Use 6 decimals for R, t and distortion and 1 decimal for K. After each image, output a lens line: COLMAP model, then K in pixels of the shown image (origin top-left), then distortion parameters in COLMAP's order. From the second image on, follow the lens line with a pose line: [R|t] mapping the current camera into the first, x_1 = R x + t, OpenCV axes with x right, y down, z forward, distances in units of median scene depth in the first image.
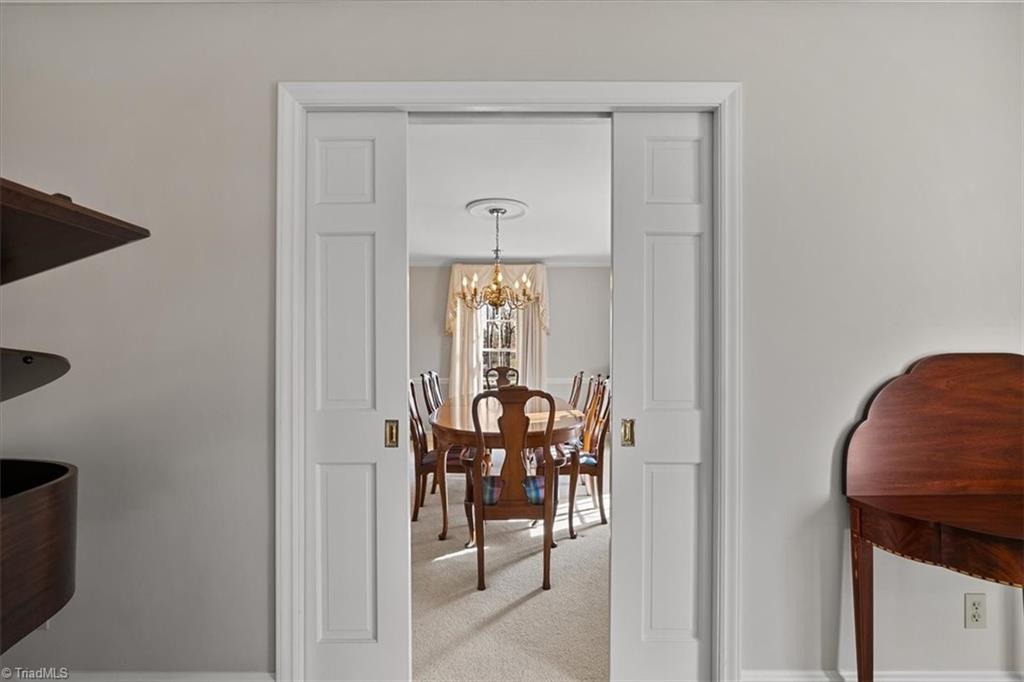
lens RADIAL K [[474.2, 0, 515.8], [0, 474.2, 353.1], [0, 0, 1]] dist [-0.013457, 0.001167]
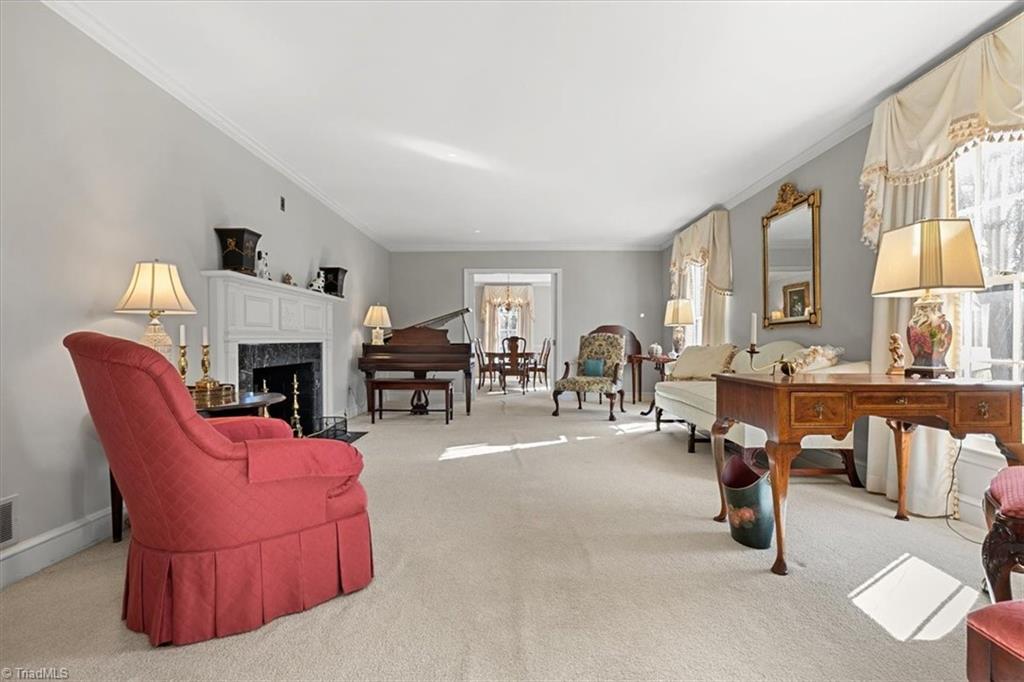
lens RADIAL K [[495.7, 0, 527.6], [0, 495.7, 340.3], [0, 0, 1]] dist [0.000204, 0.000273]
pose [[0.999968, 0.002516, 0.007619, 0.047085], [-0.002488, 0.999990, -0.003681, 0.077191], [-0.007628, 0.003662, 0.999964, -1.839609]]
